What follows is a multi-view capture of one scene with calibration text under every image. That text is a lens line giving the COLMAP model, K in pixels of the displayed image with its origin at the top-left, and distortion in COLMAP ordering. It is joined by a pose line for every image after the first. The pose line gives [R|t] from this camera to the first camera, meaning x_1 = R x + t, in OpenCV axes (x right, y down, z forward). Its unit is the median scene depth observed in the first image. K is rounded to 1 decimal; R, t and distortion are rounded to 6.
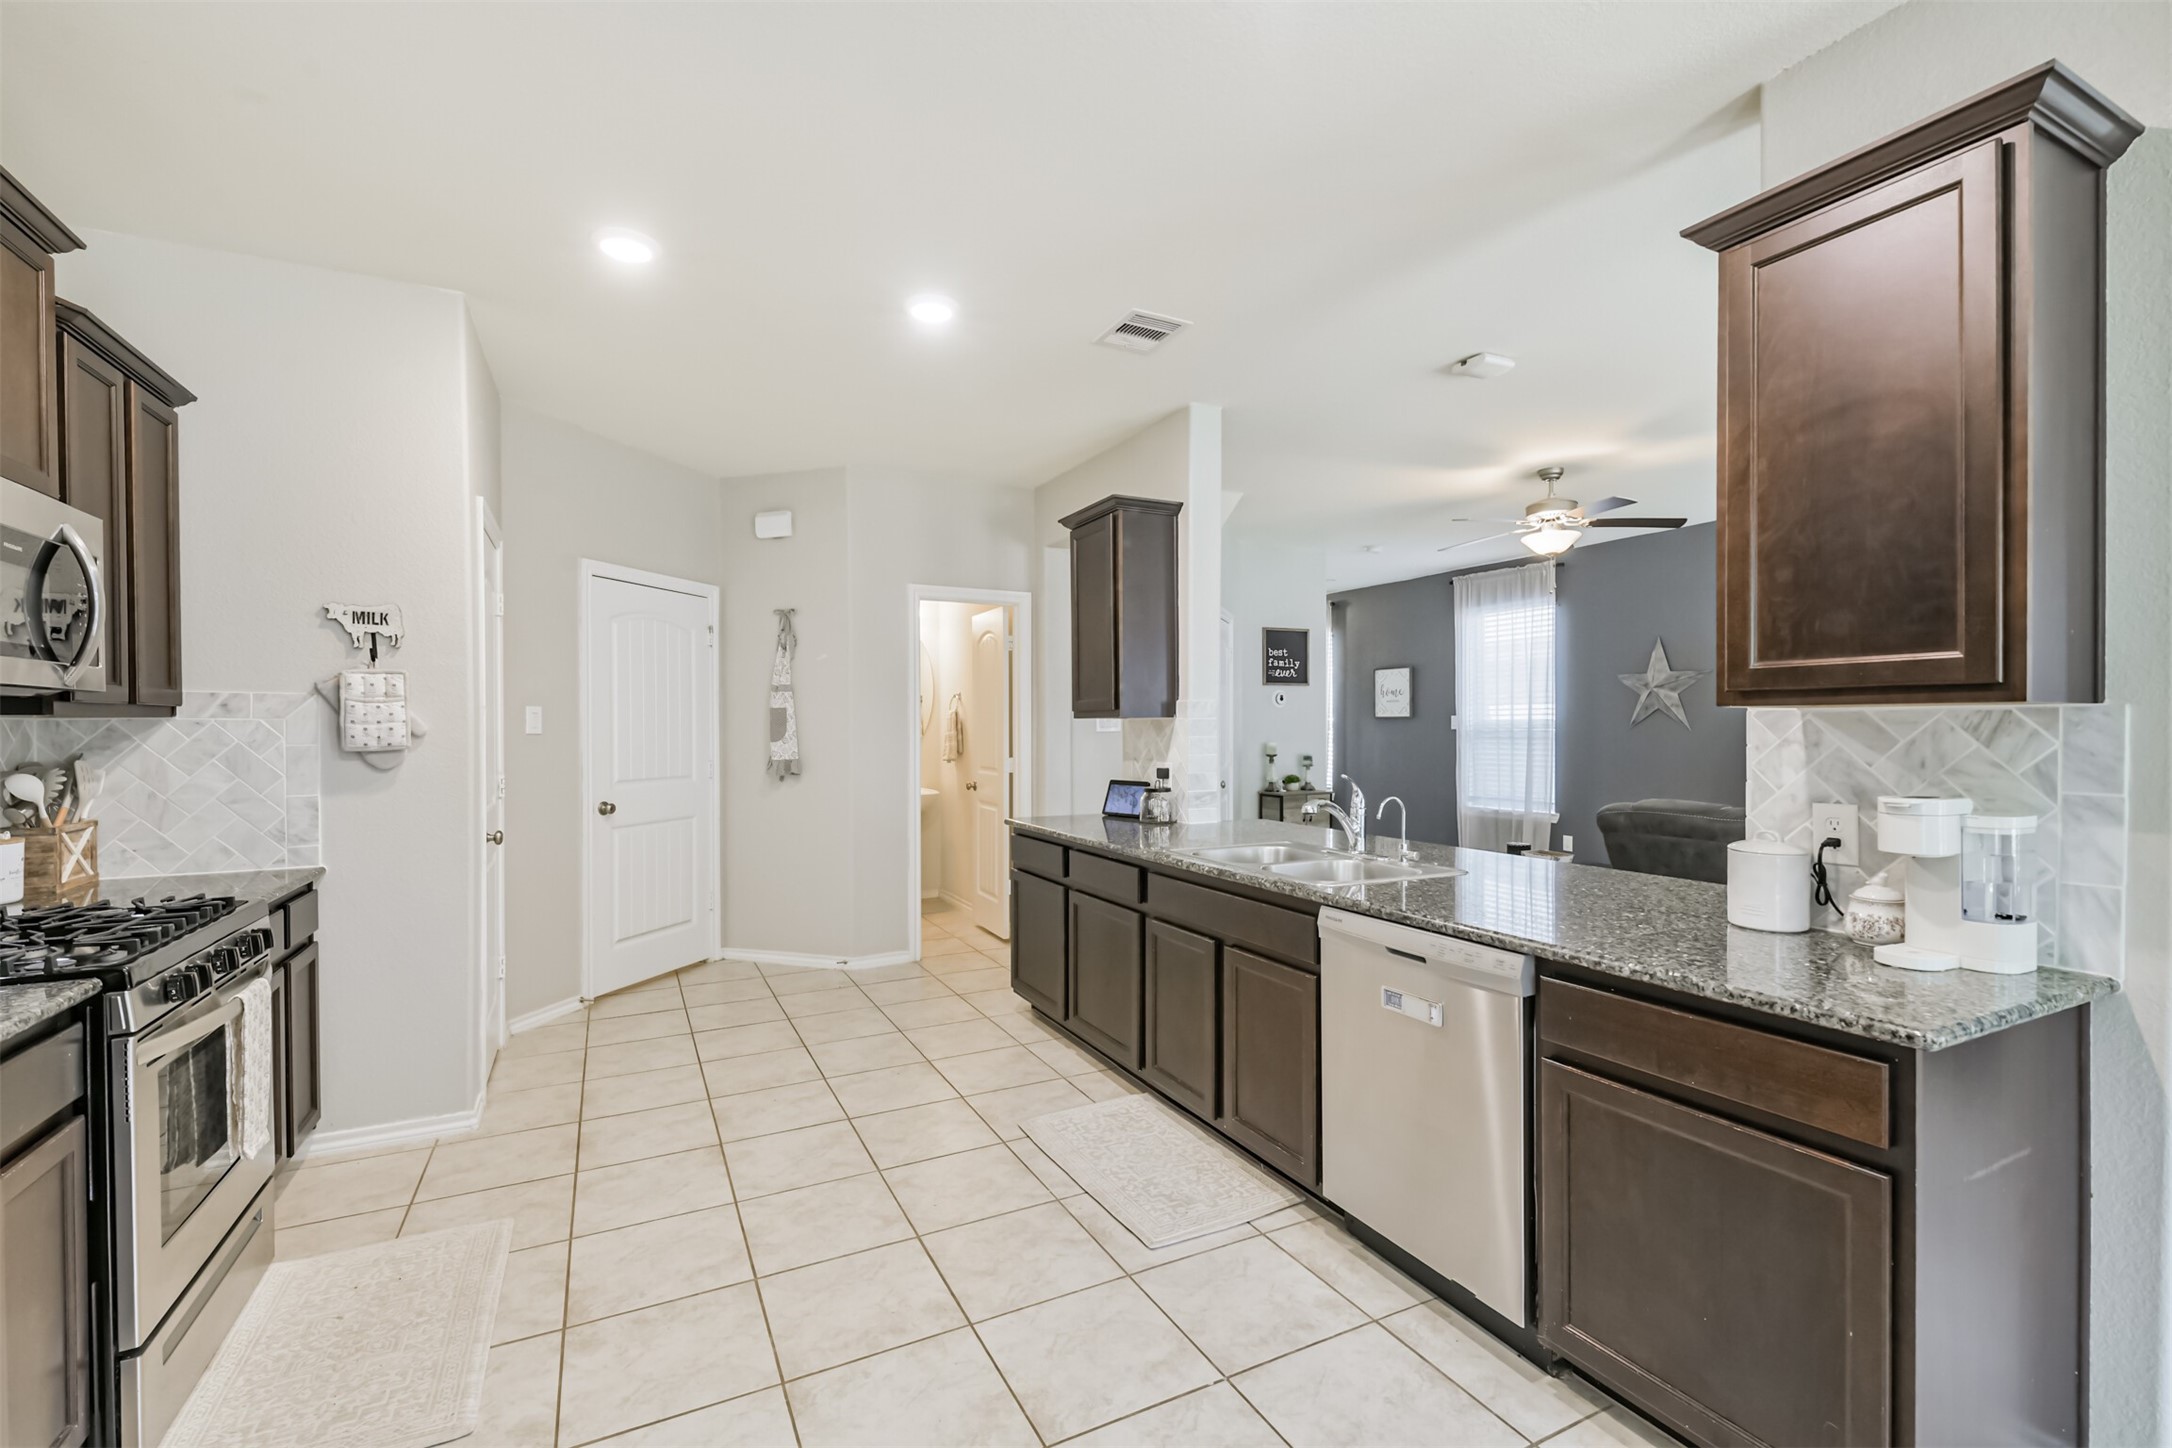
lens RADIAL K [[942.2, 0, 1085.4], [0, 942.2, 733.2], [0, 0, 1]] dist [0.017367, -0.008189]
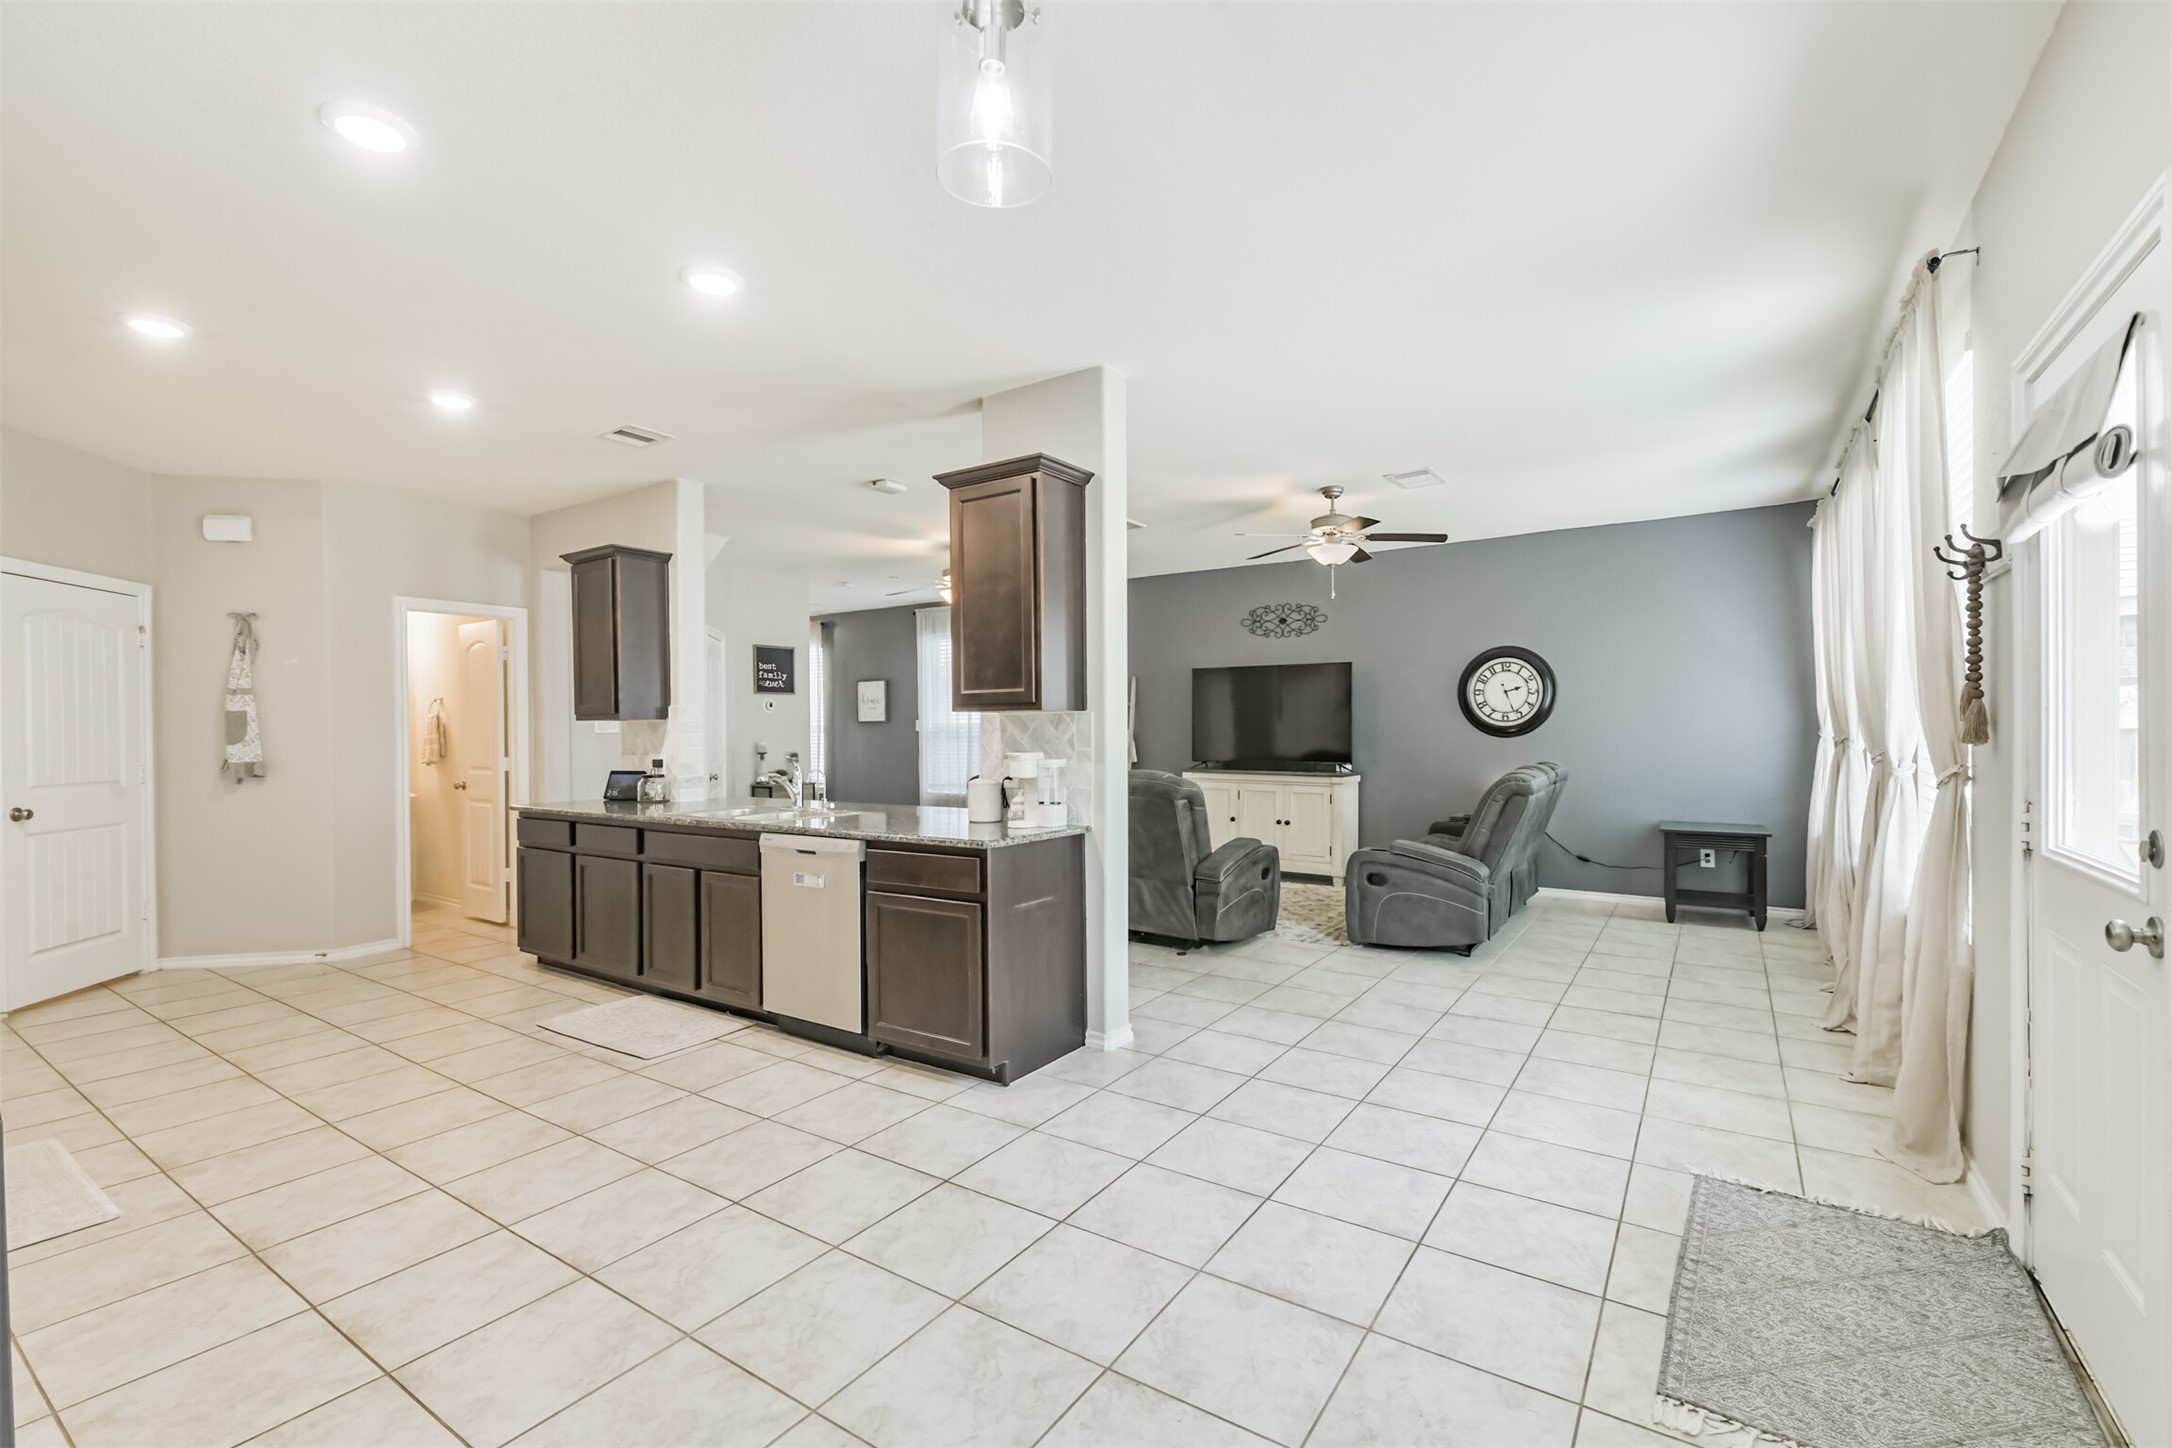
lens RADIAL K [[942.2, 0, 1096.0], [0, 942.2, 736.3], [0, 0, 1]] dist [0.017367, -0.008189]
pose [[0.873446, -0.008593, 0.486845, -0.031848], [0.010328, 0.999946, -0.000879, 0.018585], [-0.486812, 0.005796, 0.873488, -0.585527]]
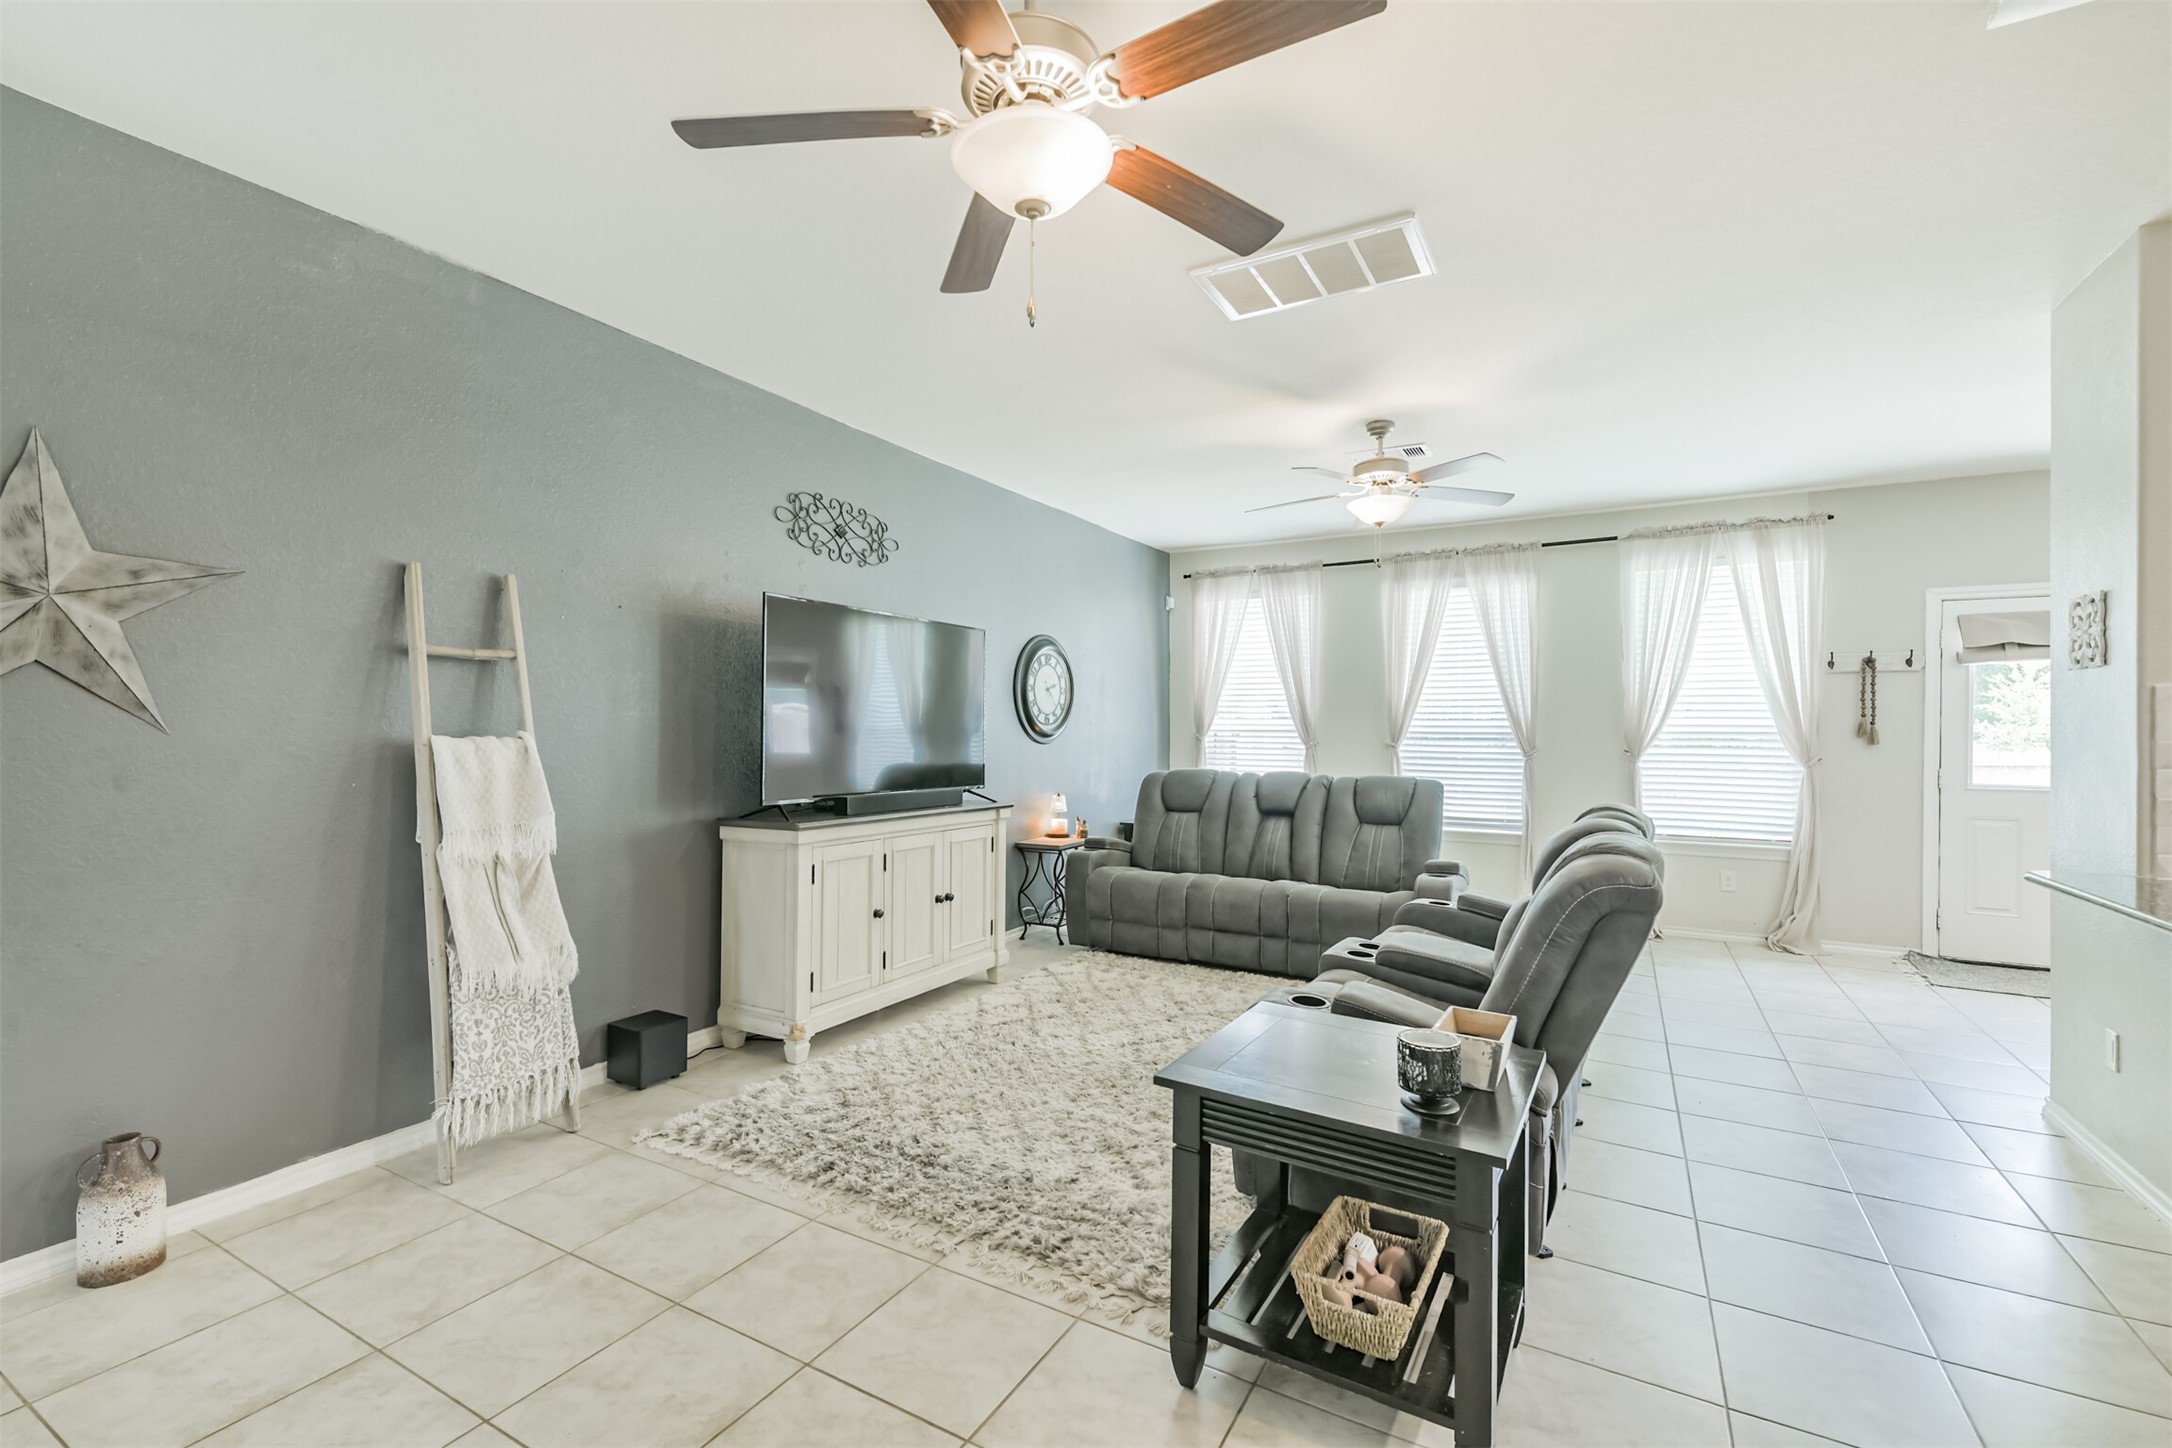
lens RADIAL K [[942.2, 0, 1104.1], [0, 942.2, 722.3], [0, 0, 1]] dist [0.017367, -0.008189]
pose [[-0.563778, 0.007678, 0.825890, 0.334407], [0.004898, 0.999970, -0.005953, -0.003730], [-0.825912, 0.000689, -0.563799, 2.068871]]
